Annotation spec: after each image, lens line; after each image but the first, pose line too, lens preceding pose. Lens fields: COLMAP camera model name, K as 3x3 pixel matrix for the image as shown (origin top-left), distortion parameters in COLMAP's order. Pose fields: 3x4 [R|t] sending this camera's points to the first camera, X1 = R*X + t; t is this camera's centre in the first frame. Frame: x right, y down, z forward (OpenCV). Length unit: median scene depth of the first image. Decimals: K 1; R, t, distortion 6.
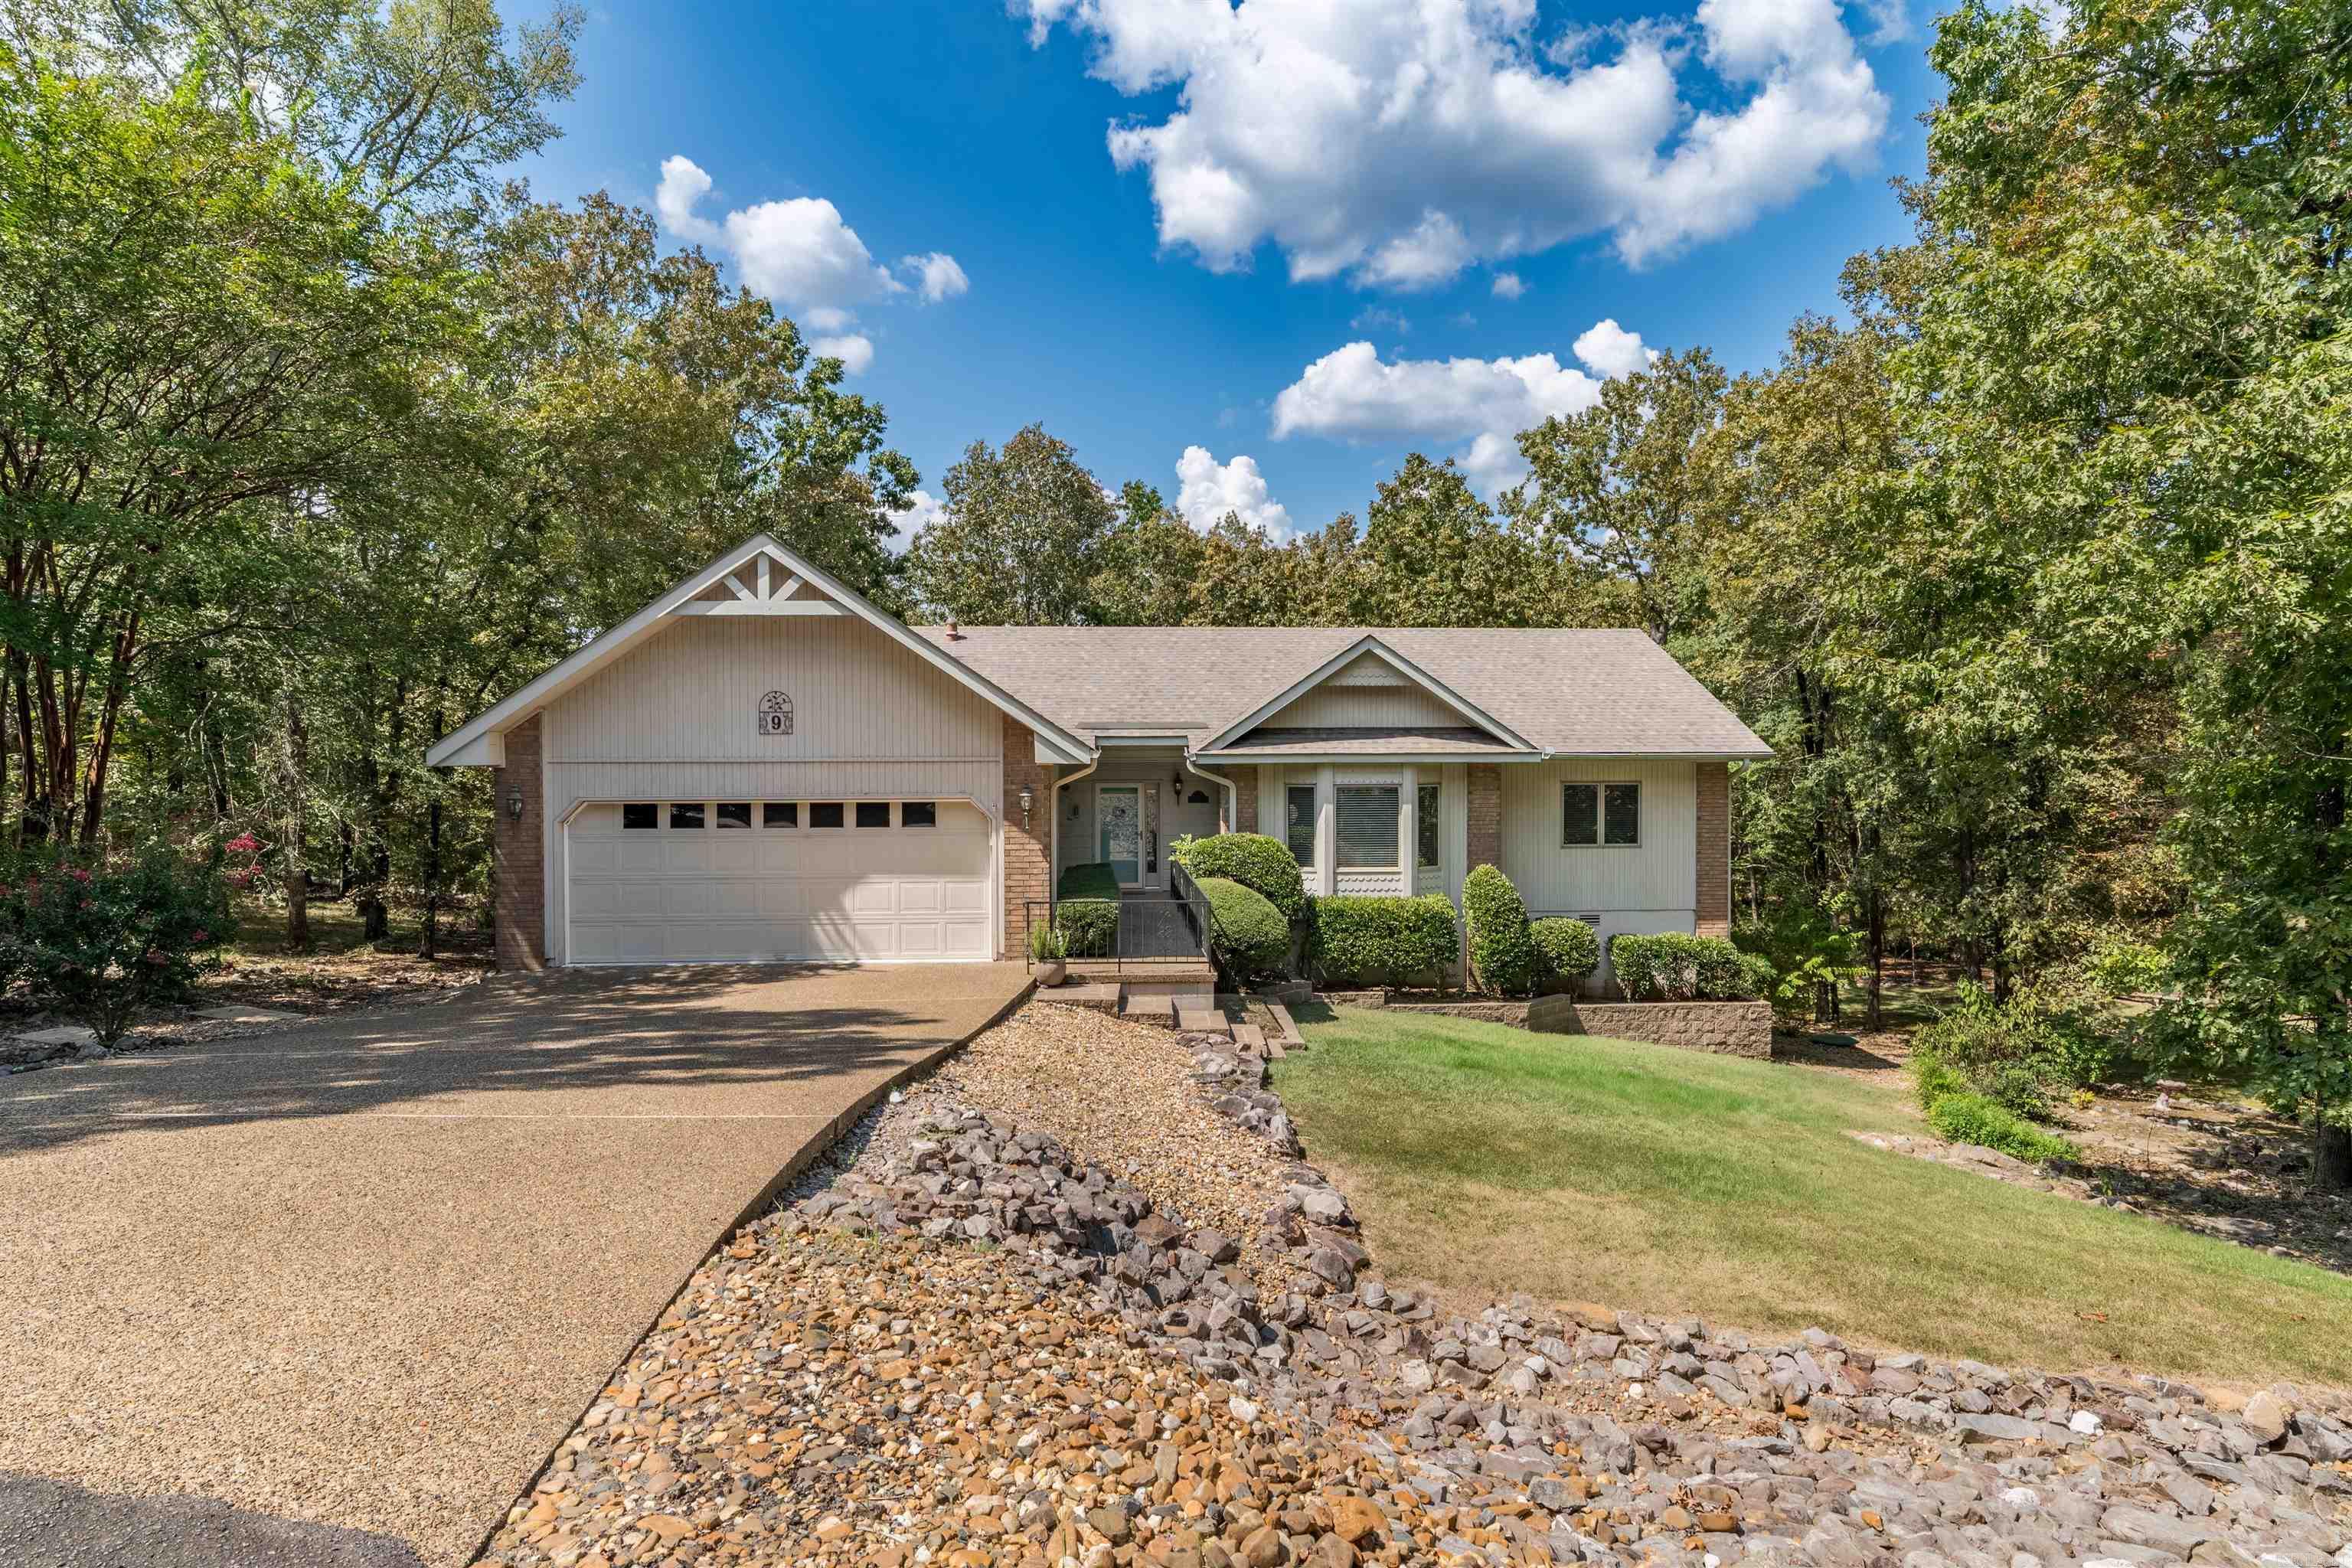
lens RADIAL K [[1257.0, 0, 1176.0], [0, 1257.0, 784.0], [0, 0, 1]] dist [-0.004251, -0.000495]
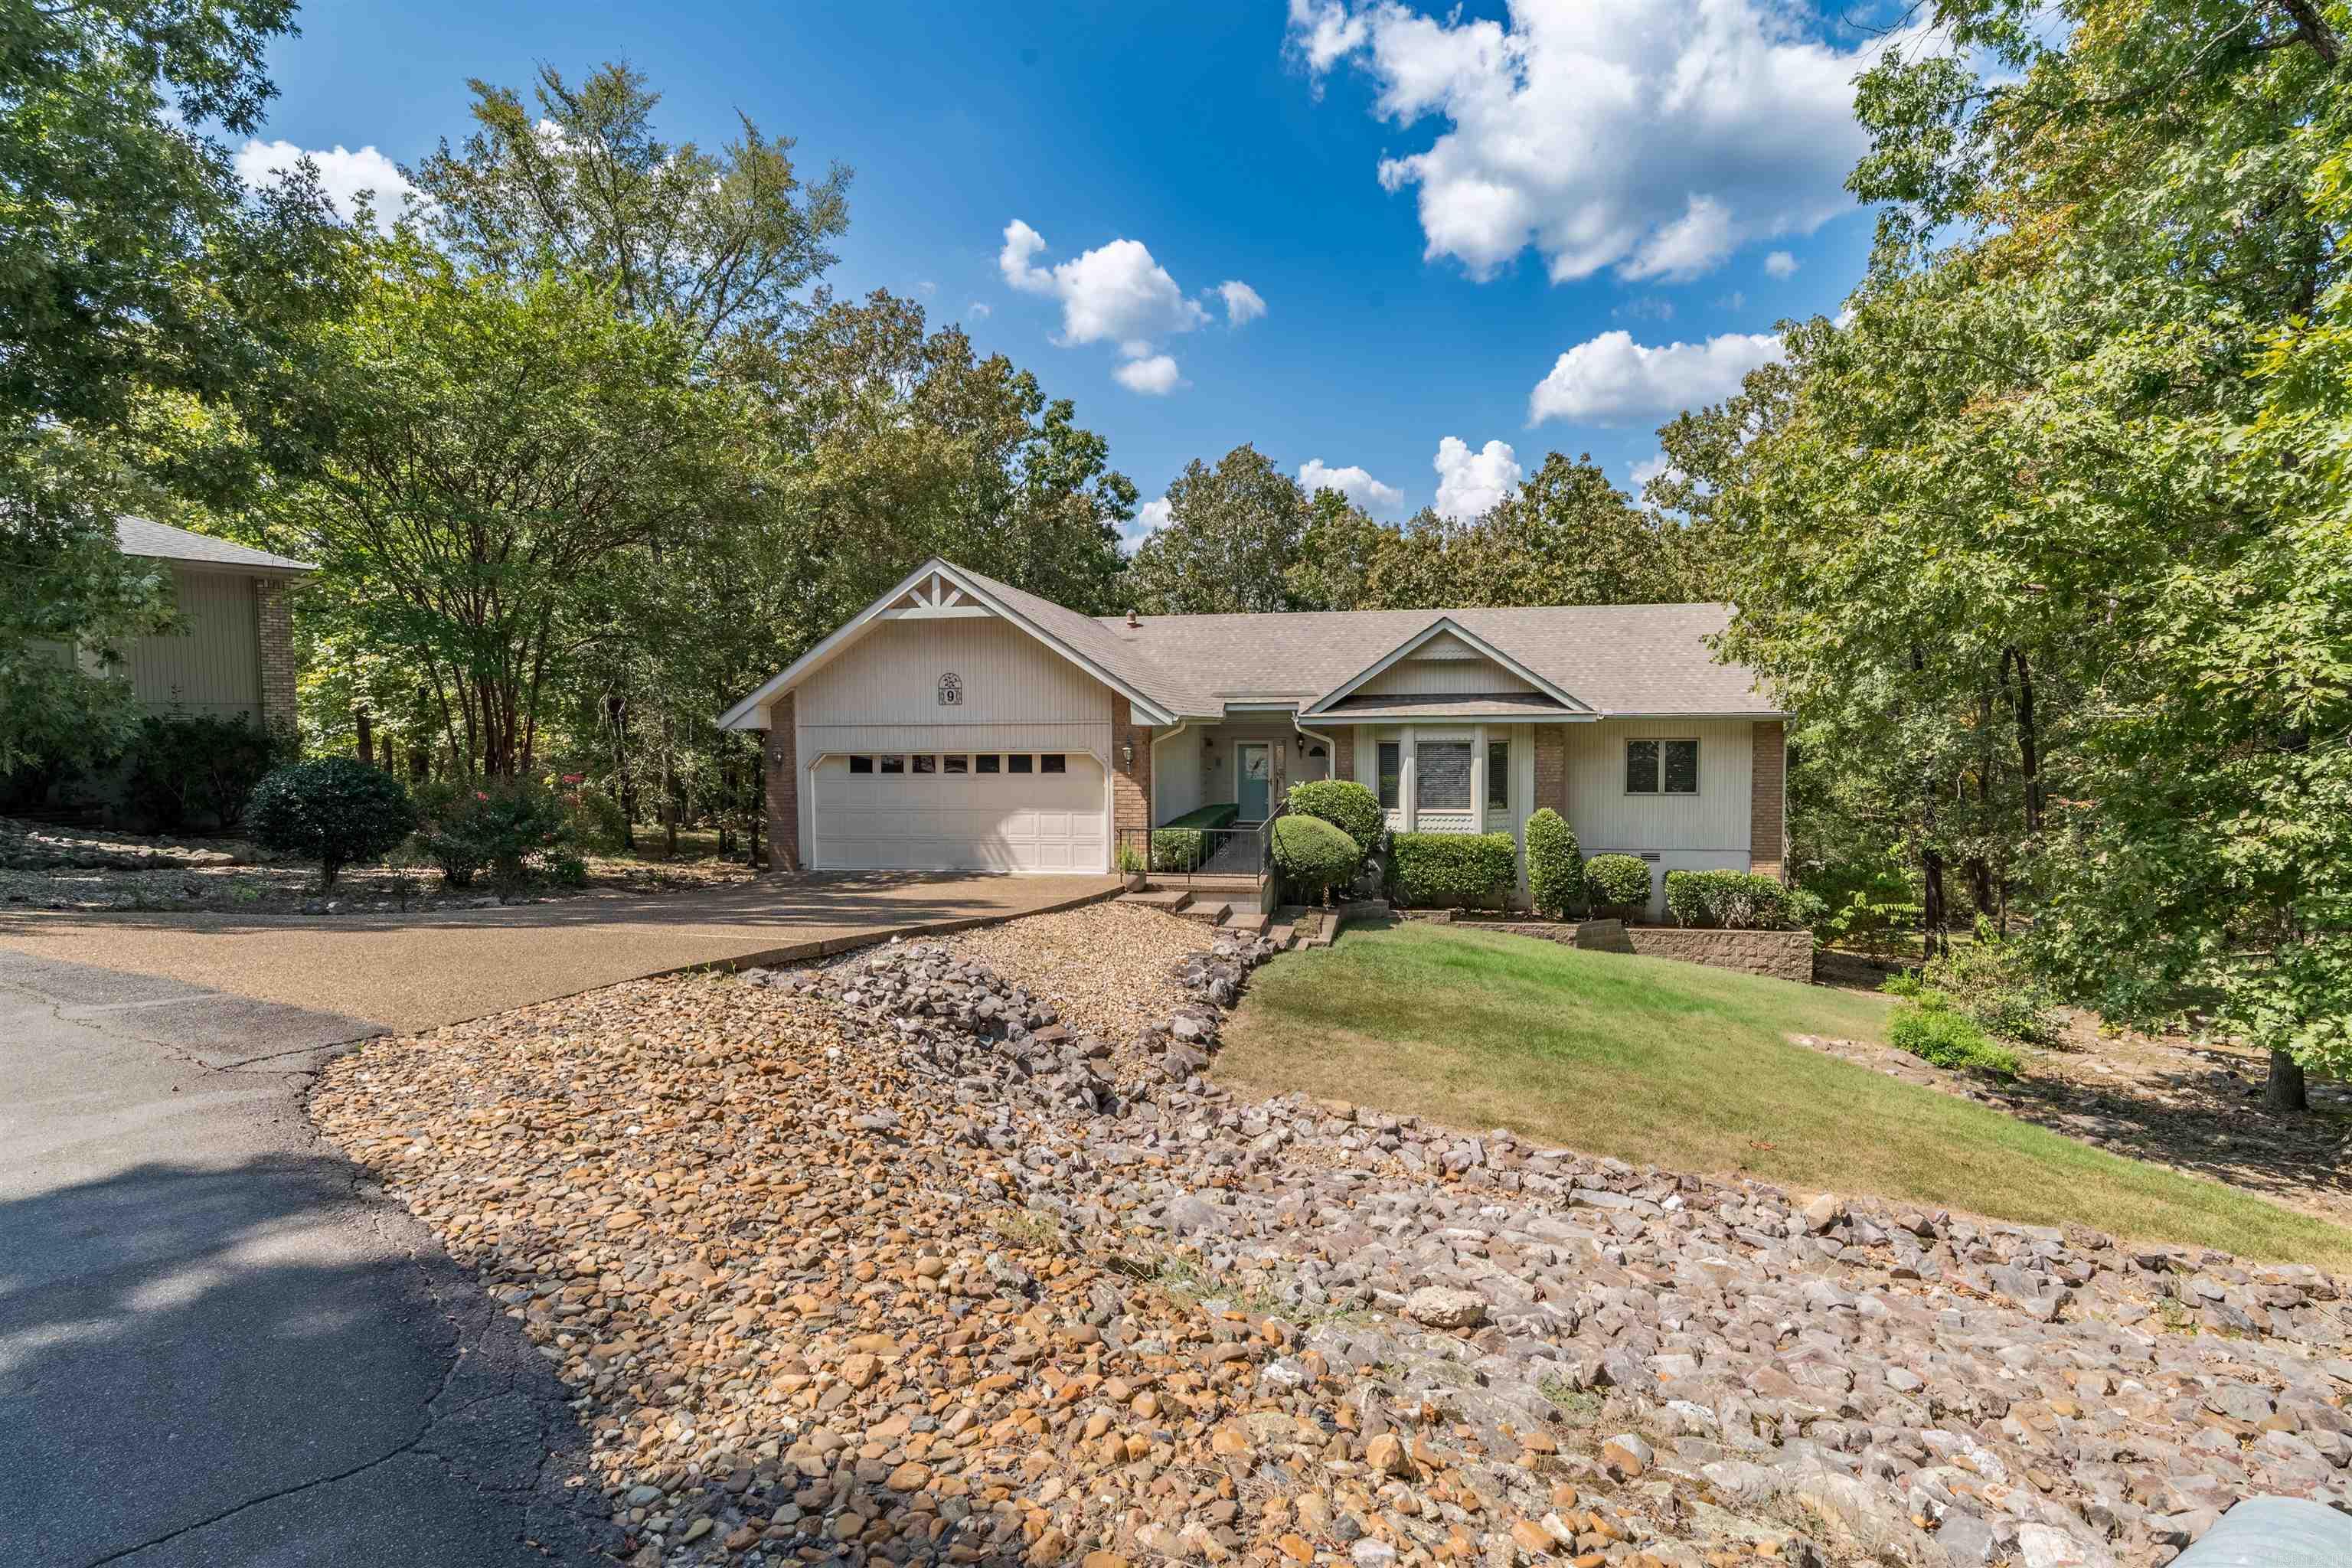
lens RADIAL K [[1076.6, 0, 1176.0], [0, 1076.6, 784.0], [0, 0, 1]] dist [-0.012969, 0.000420]
pose [[0.977025, 0.006934, -0.213011, 0.126497], [0.001322, 0.999254, 0.038590, 0.001453], [0.213120, -0.037985, 0.976287, -0.070660]]
